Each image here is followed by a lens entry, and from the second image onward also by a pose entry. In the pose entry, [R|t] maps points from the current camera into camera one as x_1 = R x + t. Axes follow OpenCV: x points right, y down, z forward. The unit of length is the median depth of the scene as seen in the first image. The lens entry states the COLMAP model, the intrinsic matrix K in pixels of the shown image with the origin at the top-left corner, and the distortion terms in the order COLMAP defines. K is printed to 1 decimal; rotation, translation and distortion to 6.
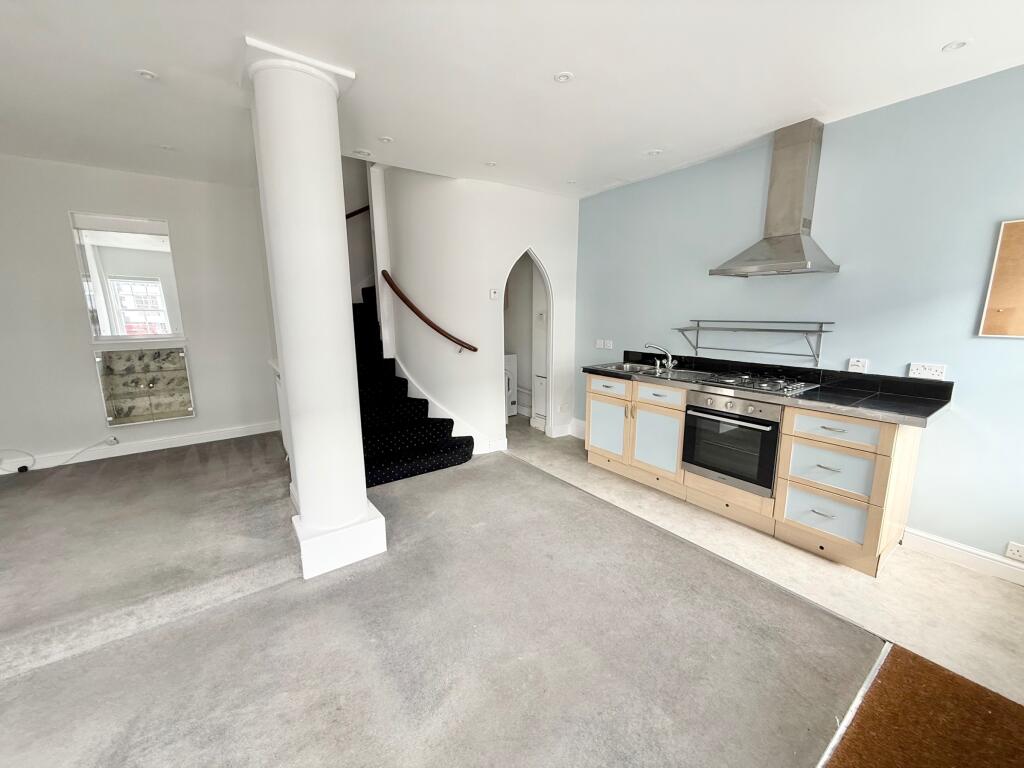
lens RADIAL K [[408.1, 0, 513.2], [0, 408.1, 383.3], [0, 0, 1]] dist [-0.000344, 0.000644]
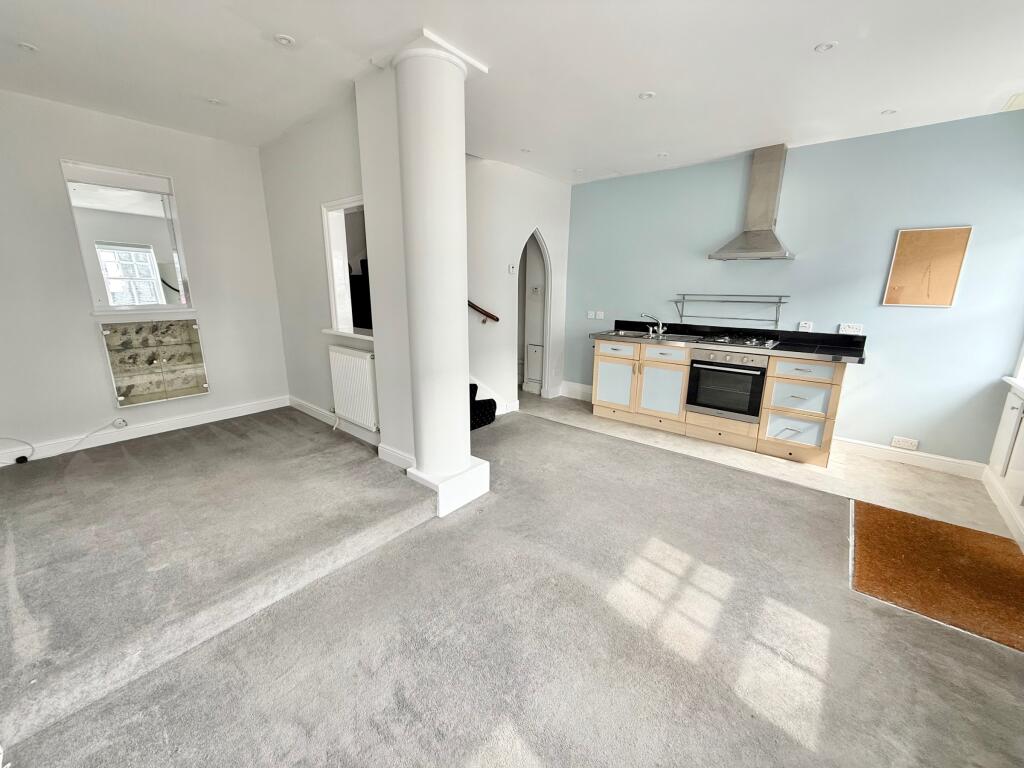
lens RADIAL K [[408.1, 0, 509.3], [0, 408.1, 384.1], [0, 0, 1]] dist [-0.000344, 0.000644]
pose [[0.967587, -0.045067, 0.248484, -0.472171], [0.031021, 0.997707, 0.060158, 0.034537], [-0.250625, -0.050500, 0.966766, -0.111553]]
